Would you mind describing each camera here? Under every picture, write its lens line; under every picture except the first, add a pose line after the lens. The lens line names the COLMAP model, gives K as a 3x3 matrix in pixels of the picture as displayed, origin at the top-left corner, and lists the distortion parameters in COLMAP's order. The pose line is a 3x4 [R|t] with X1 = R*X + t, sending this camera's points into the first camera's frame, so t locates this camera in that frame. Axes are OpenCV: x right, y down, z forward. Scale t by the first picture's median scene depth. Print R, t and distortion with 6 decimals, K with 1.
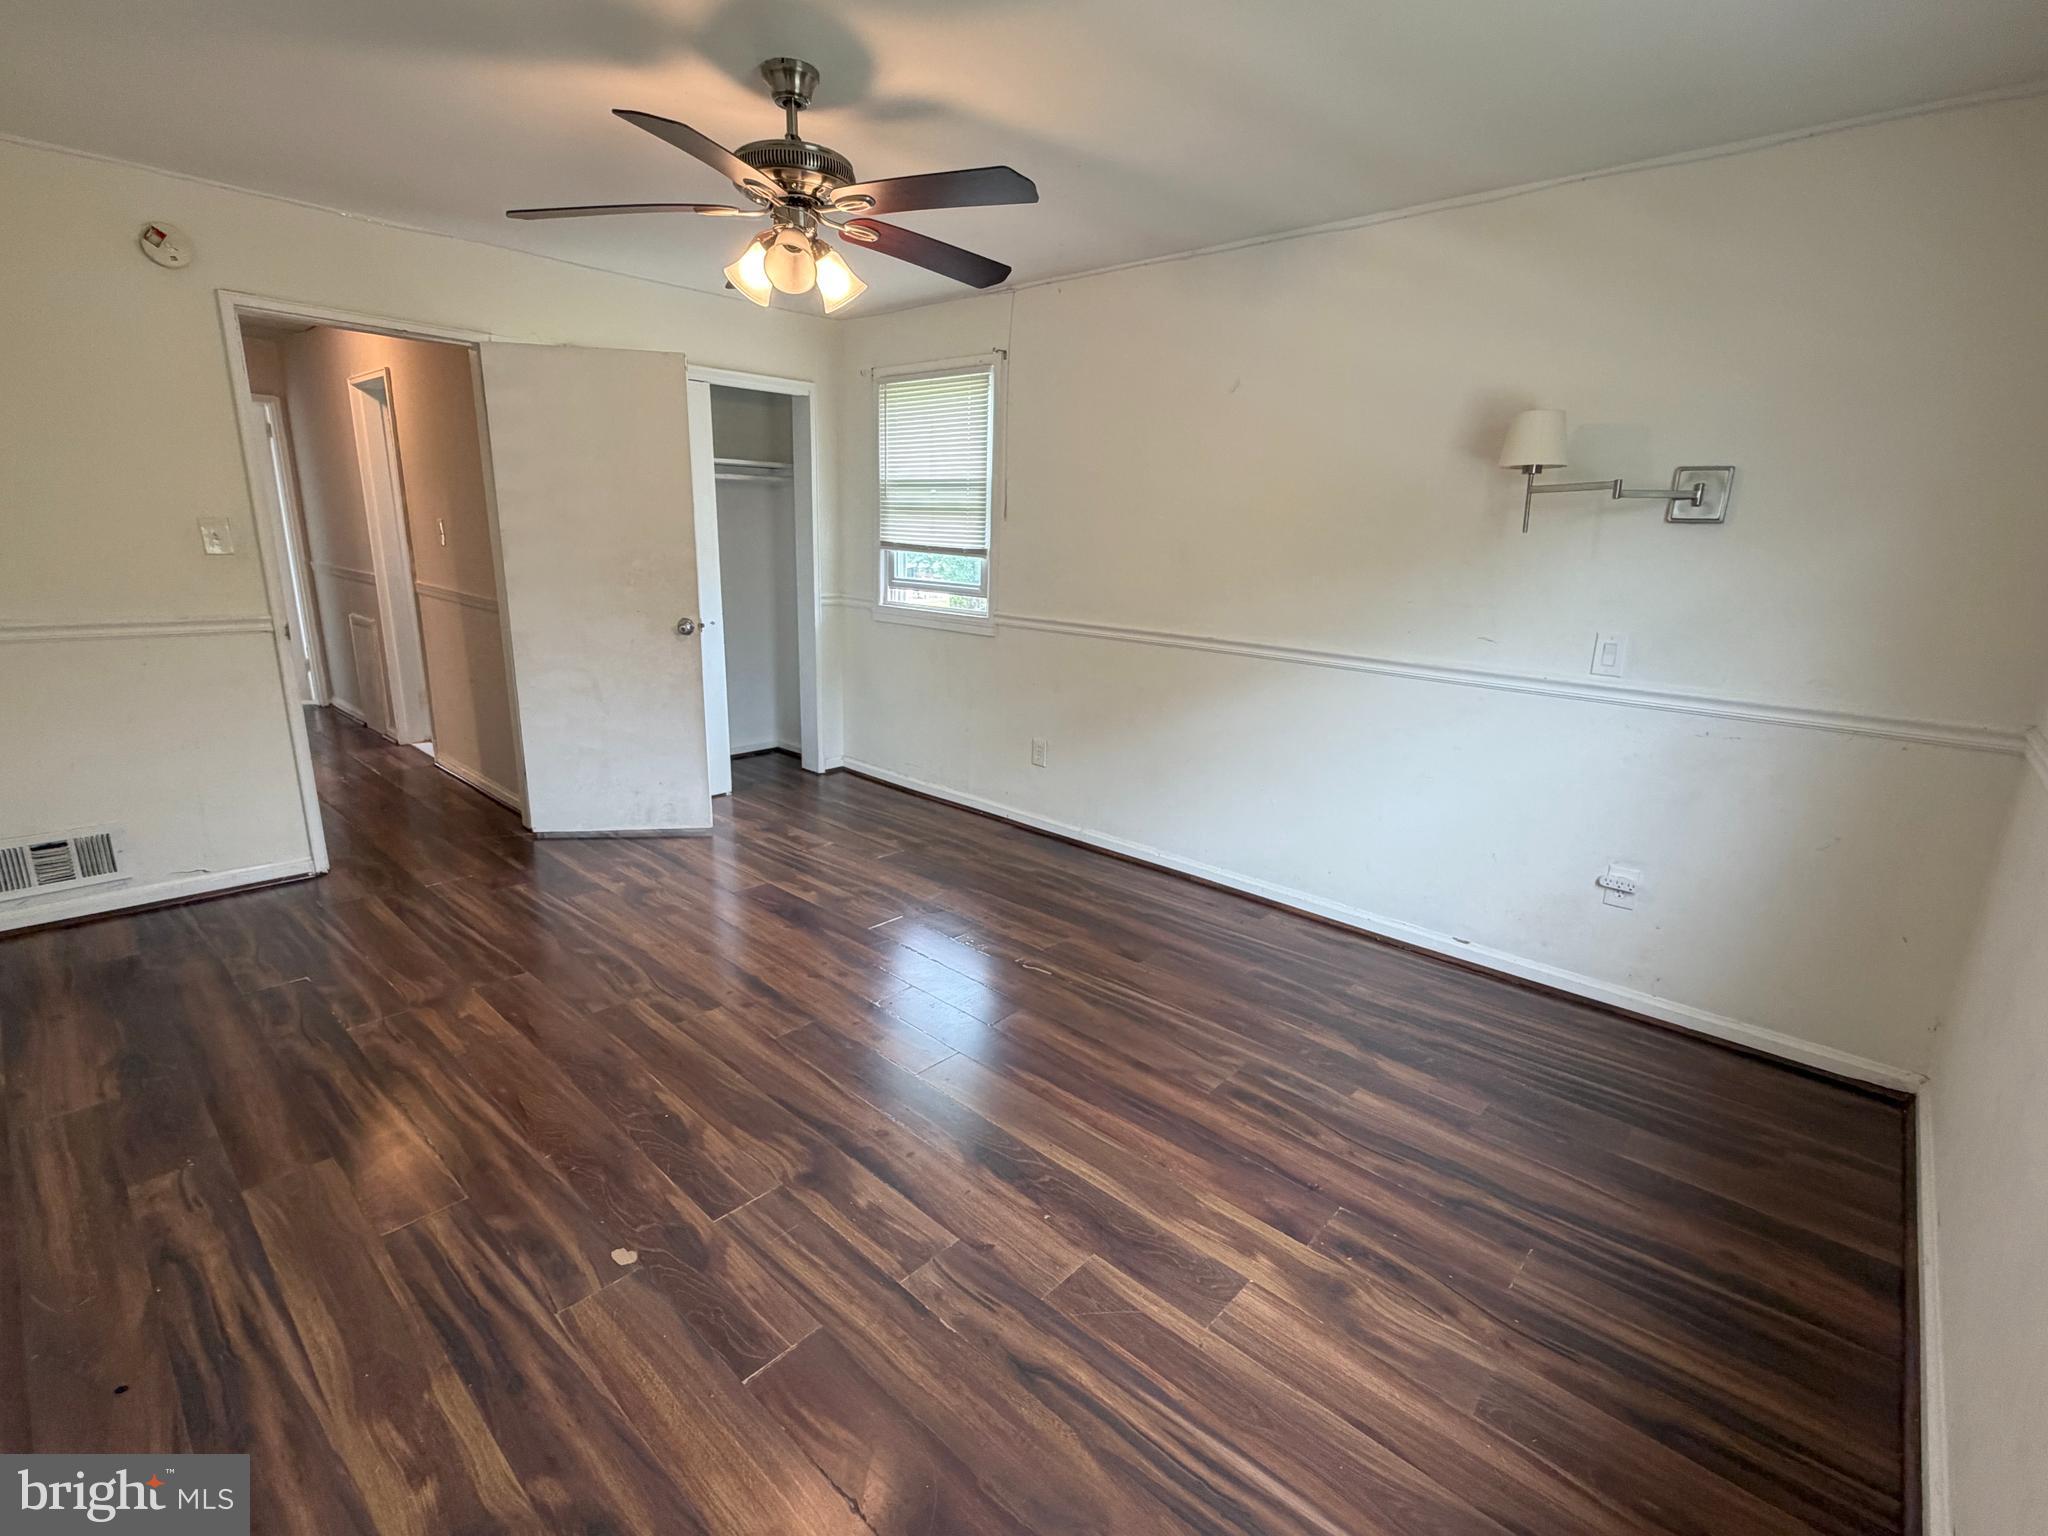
lens RADIAL K [[941.0, 0, 1019.1], [0, 941.0, 770.2], [0, 0, 1]] dist [0.003299, -0.000696]
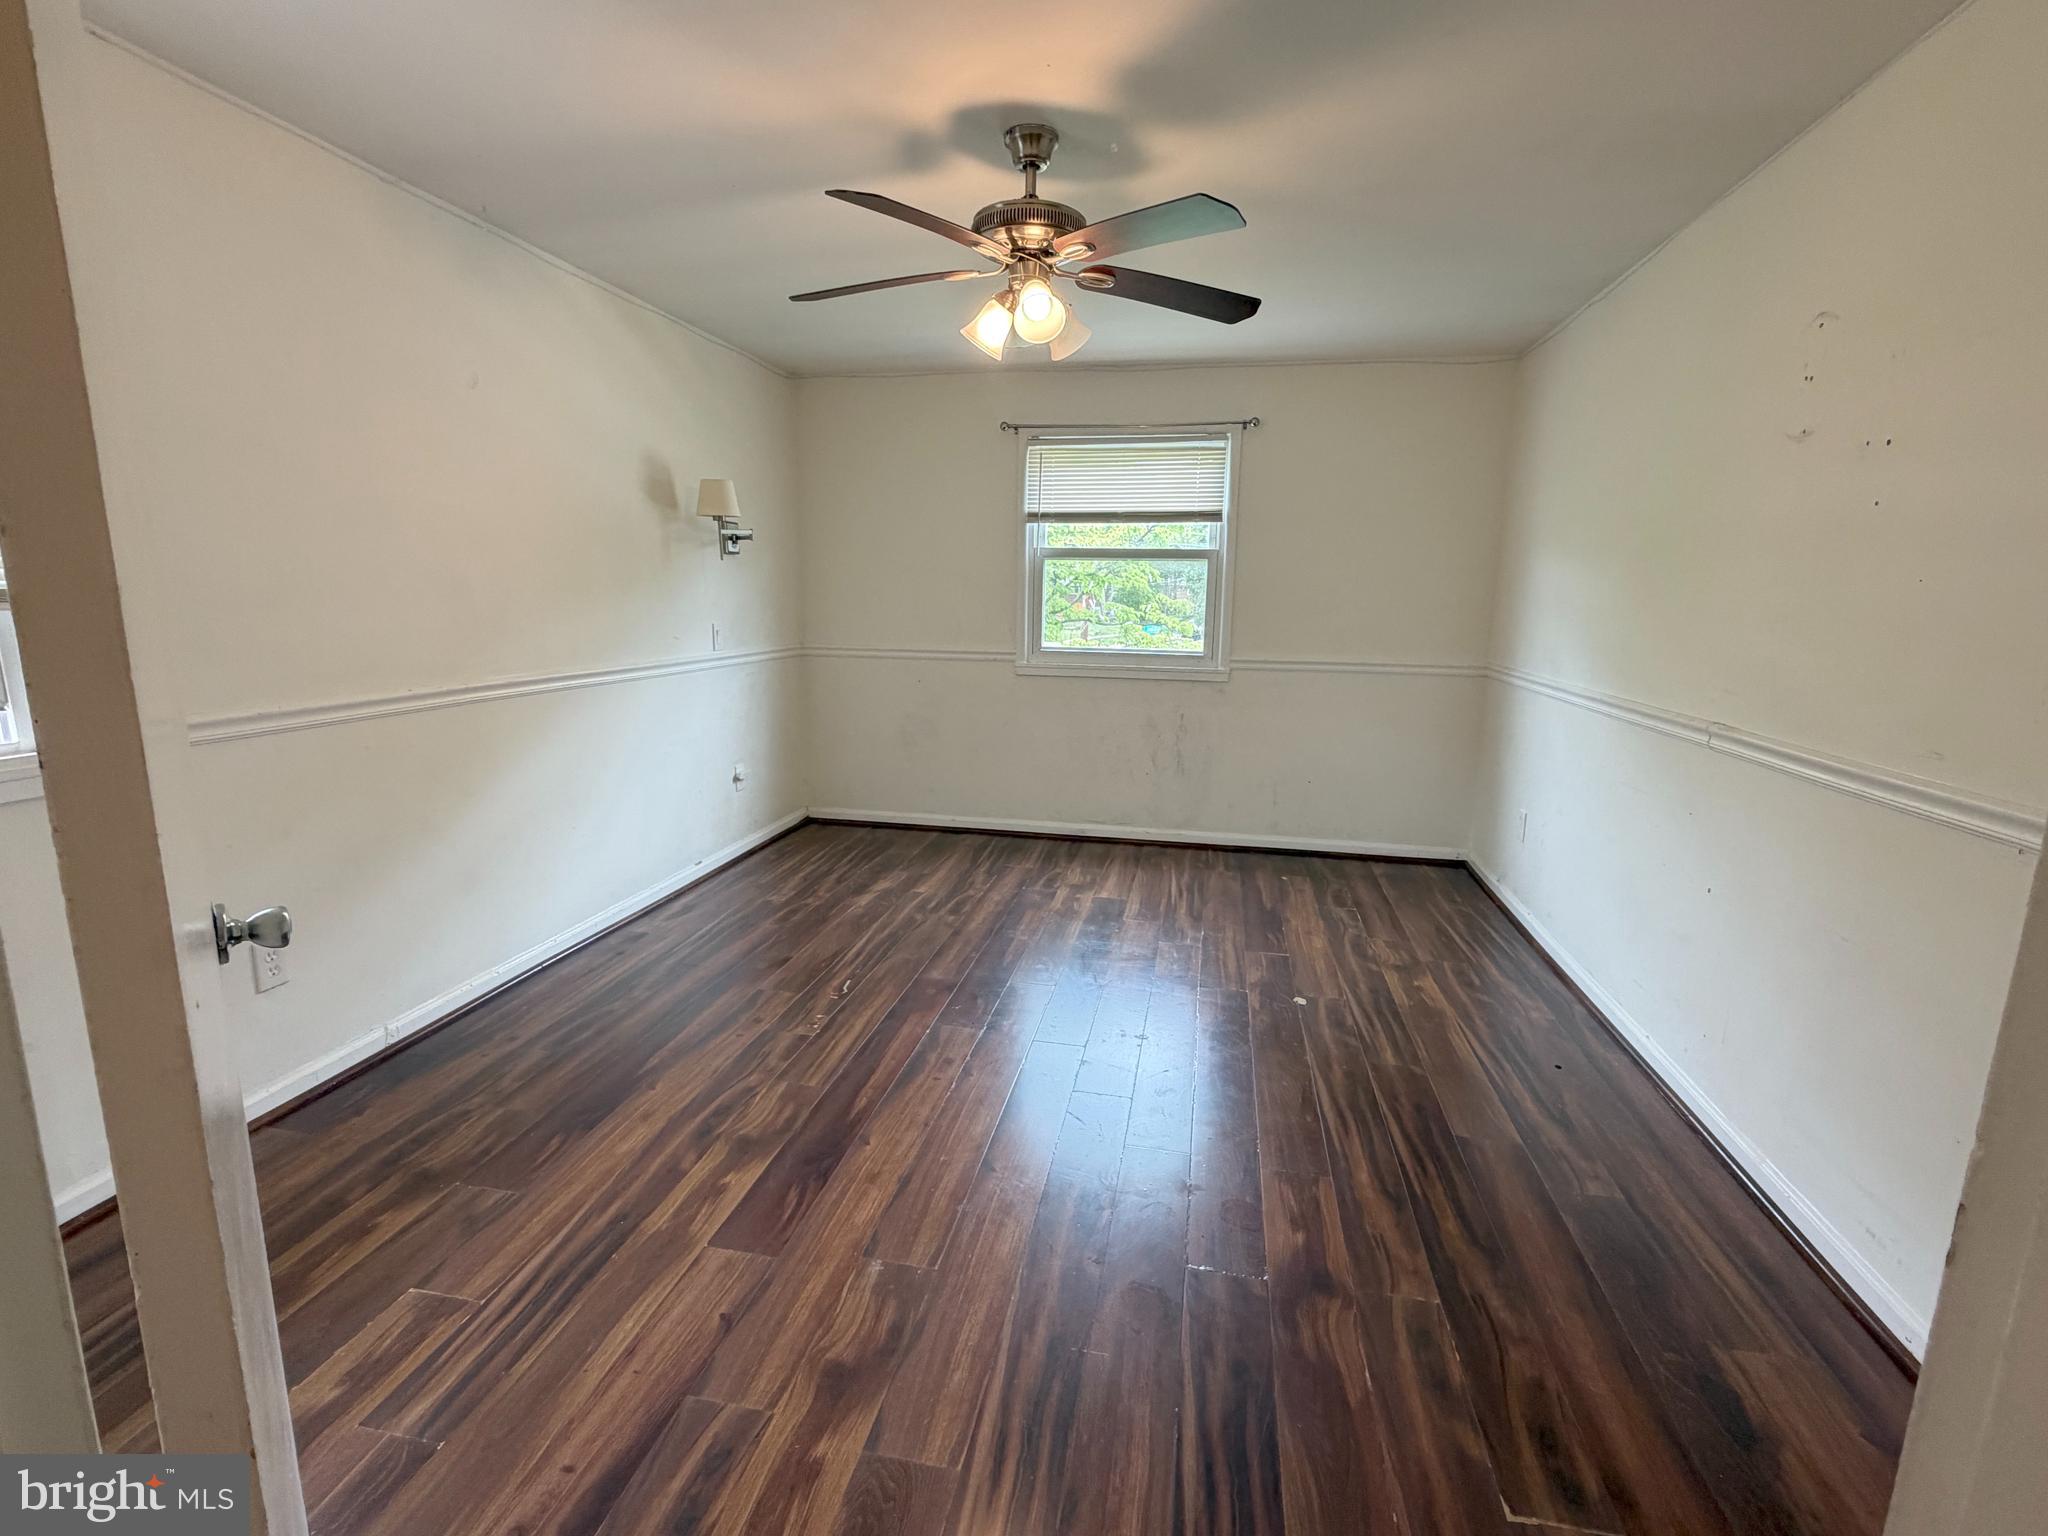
lens RADIAL K [[941.0, 0, 1019.1], [0, 941.0, 770.2], [0, 0, 1]] dist [0.003299, -0.000696]
pose [[-0.512839, -0.201334, 0.834542, -1.126735], [0.182859, 0.924184, 0.335330, -0.403990], [-0.838784, 0.324574, -0.437142, 1.534124]]
